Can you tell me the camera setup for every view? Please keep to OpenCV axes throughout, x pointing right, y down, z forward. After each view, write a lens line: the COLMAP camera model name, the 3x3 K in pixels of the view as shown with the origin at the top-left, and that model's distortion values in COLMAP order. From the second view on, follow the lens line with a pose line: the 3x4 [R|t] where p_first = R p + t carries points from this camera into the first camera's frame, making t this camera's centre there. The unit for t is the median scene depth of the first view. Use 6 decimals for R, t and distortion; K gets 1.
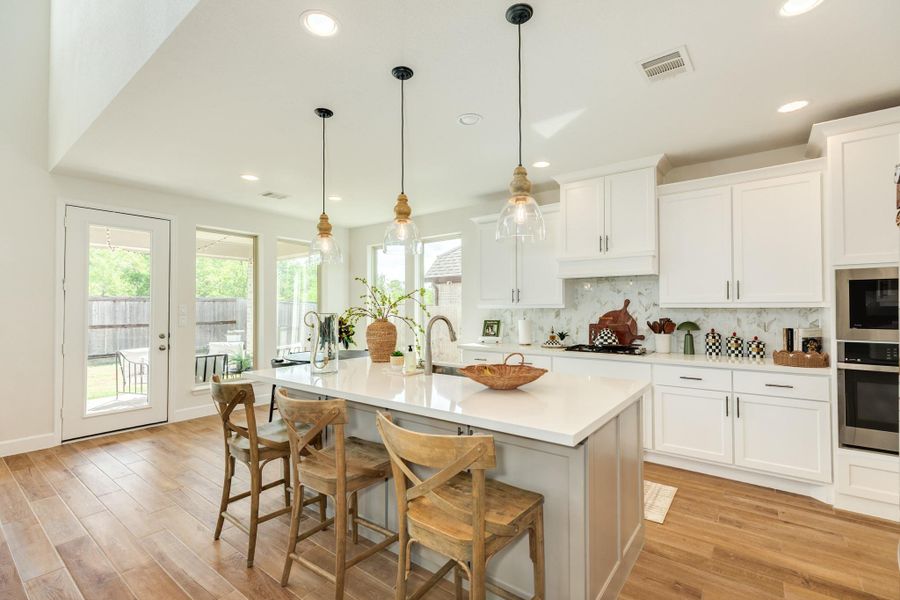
lens RADIAL K [[399.6, 0, 448.2], [0, 399.6, 300.8], [0, 0, 1]] dist [0.002762, 0.000262]
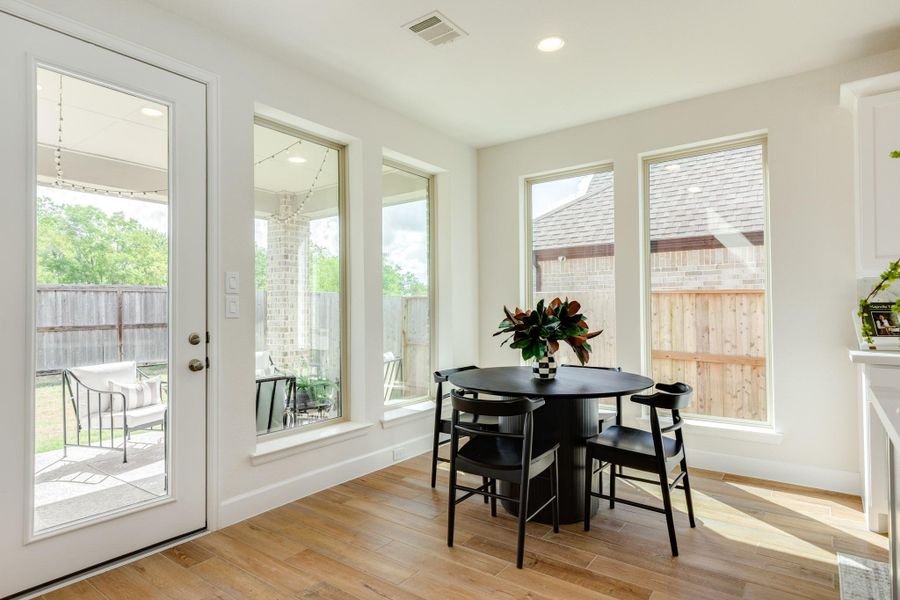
lens RADIAL K [[496.1, 0, 448.1], [0, 496.1, 302.9], [0, 0, 1]] dist [0.002841, 0.000567]
pose [[0.999897, -0.004841, 0.013536, -0.388017], [0.004755, 0.999968, 0.006369, 0.040301], [-0.013567, -0.006304, 0.999888, 0.390122]]
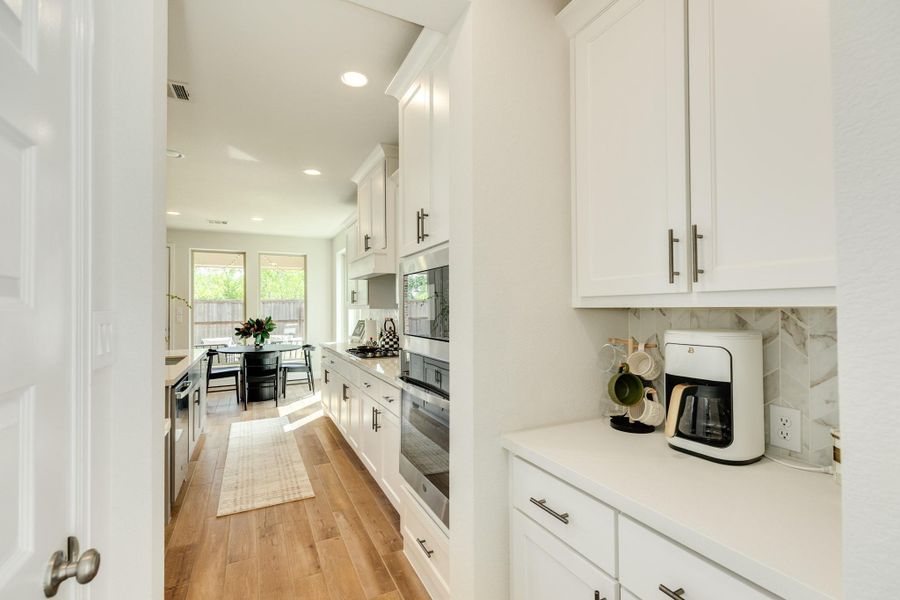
lens RADIAL K [[396.9, 0, 449.6], [0, 396.9, 301.2], [0, 0, 1]] dist [0.000023, 0.000034]
pose [[0.898162, -0.012805, -0.439479, 0.721963], [0.014011, 0.999902, -0.000501, 0.002249], [0.439442, -0.005708, 0.898253, 0.159426]]
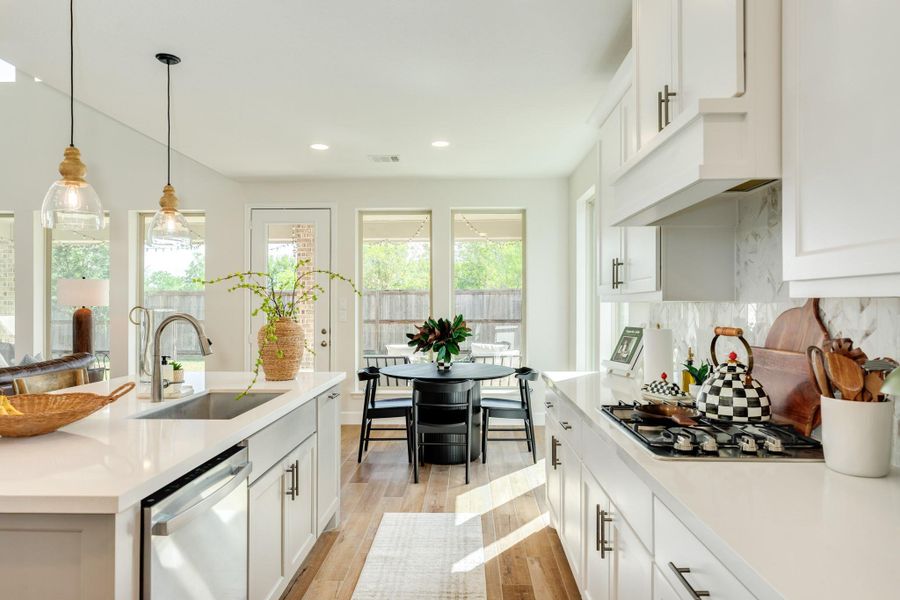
lens RADIAL K [[566.9, 0, 446.5], [0, 566.9, 301.5], [0, 0, 1]] dist [-0.003274, 0.001183]
pose [[0.575049, -0.001801, -0.818117, 0.494427], [0.012667, 0.999897, 0.006702, 0.010299], [0.818021, -0.014217, 0.575012, 0.410158]]
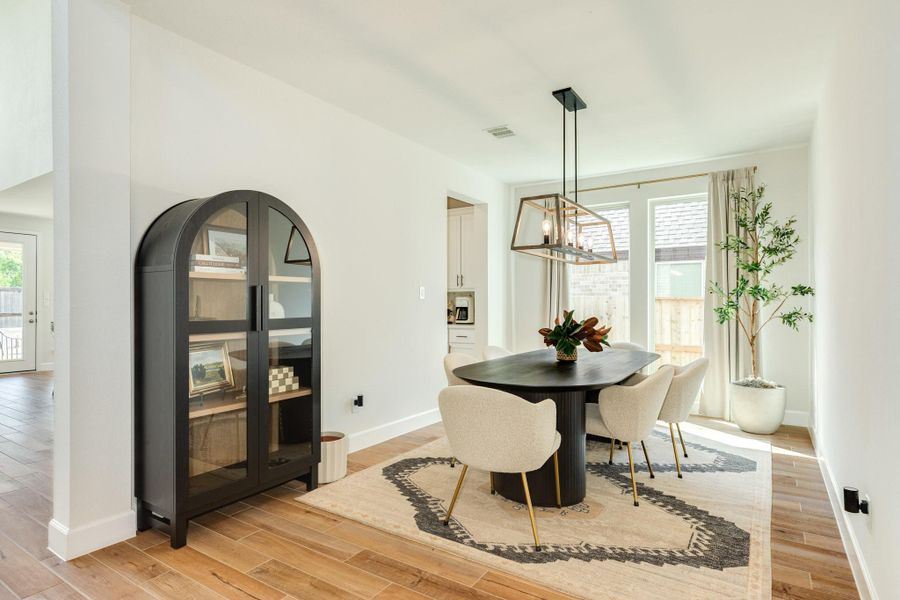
lens RADIAL K [[496.1, 0, 452.4], [0, 496.1, 298.3], [0, 0, 1]] dist [0.002841, 0.000567]
pose [[0.997792, 0.001037, 0.066415, 0.640299], [-0.001590, 0.999965, 0.008274, 0.013508], [-0.066404, -0.008361, 0.997758, -0.838137]]
